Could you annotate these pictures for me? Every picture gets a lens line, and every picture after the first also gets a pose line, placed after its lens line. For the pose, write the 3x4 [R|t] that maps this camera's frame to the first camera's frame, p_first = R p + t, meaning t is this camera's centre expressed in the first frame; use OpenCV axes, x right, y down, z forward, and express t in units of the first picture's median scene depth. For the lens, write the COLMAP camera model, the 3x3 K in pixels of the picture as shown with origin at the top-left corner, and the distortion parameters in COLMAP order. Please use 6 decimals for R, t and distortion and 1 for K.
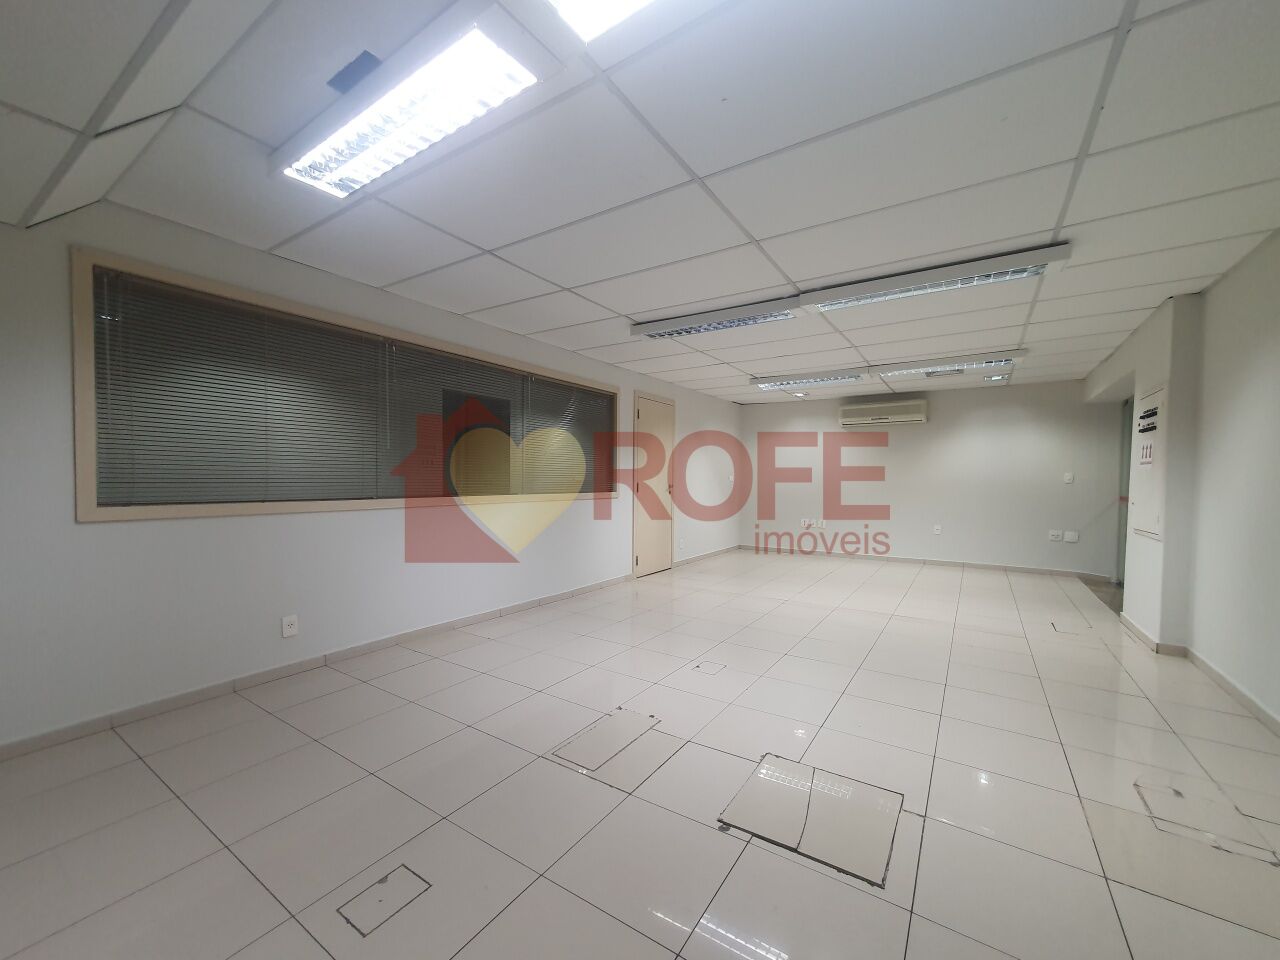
lens RADIAL K [[508.7, 0, 643.4], [0, 508.7, 491.5], [0, 0, 1]] dist [0.000990, 0.005288]
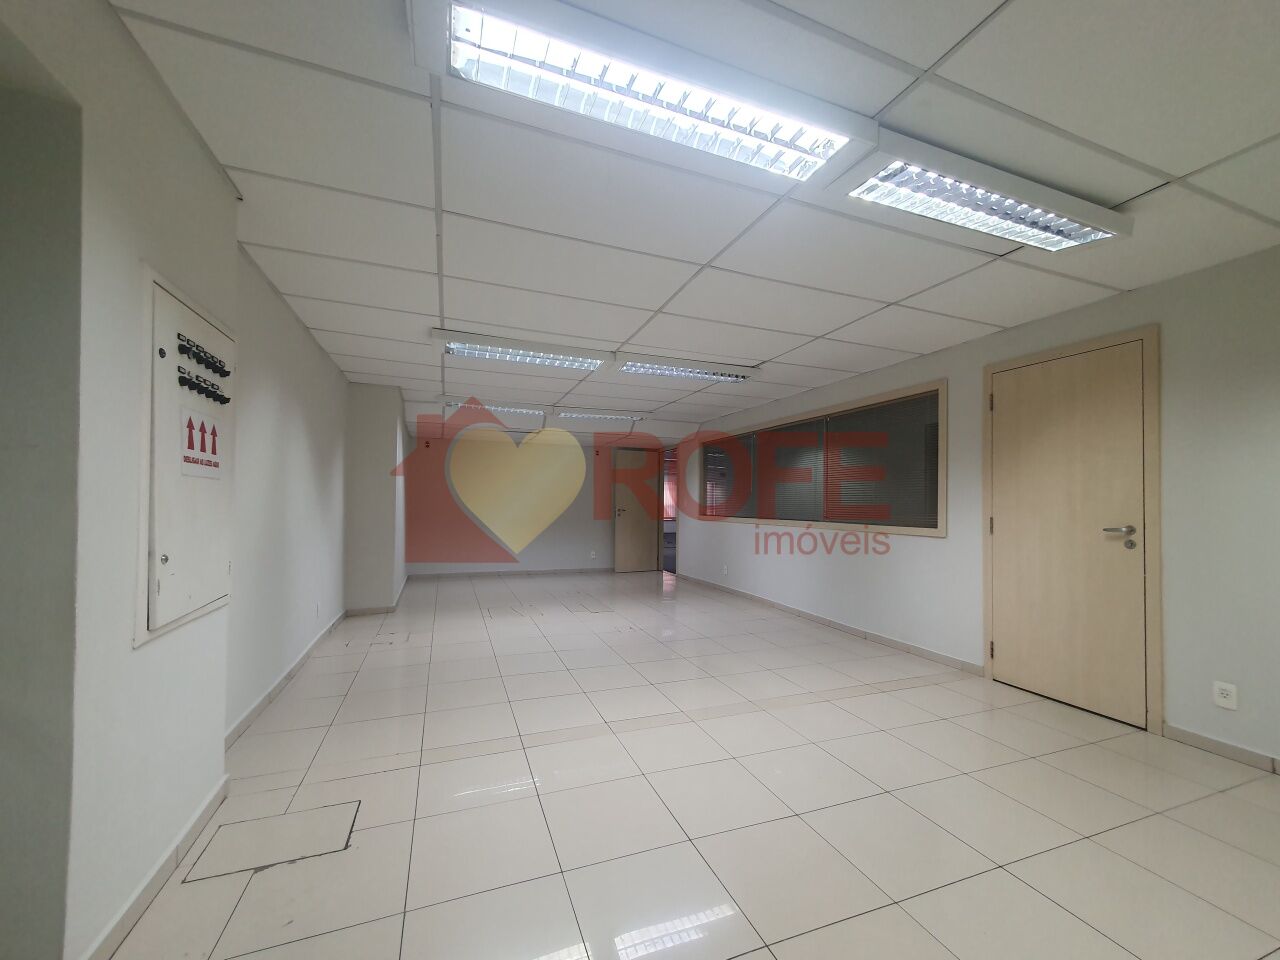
lens RADIAL K [[508.7, 0, 643.4], [0, 508.7, 491.5], [0, 0, 1]] dist [0.000990, 0.005288]
pose [[-0.582743, -0.024392, -0.812291, 0.711888], [-0.031931, 0.999465, -0.007105, -0.030842], [0.812029, 0.021797, -0.583210, 1.021297]]
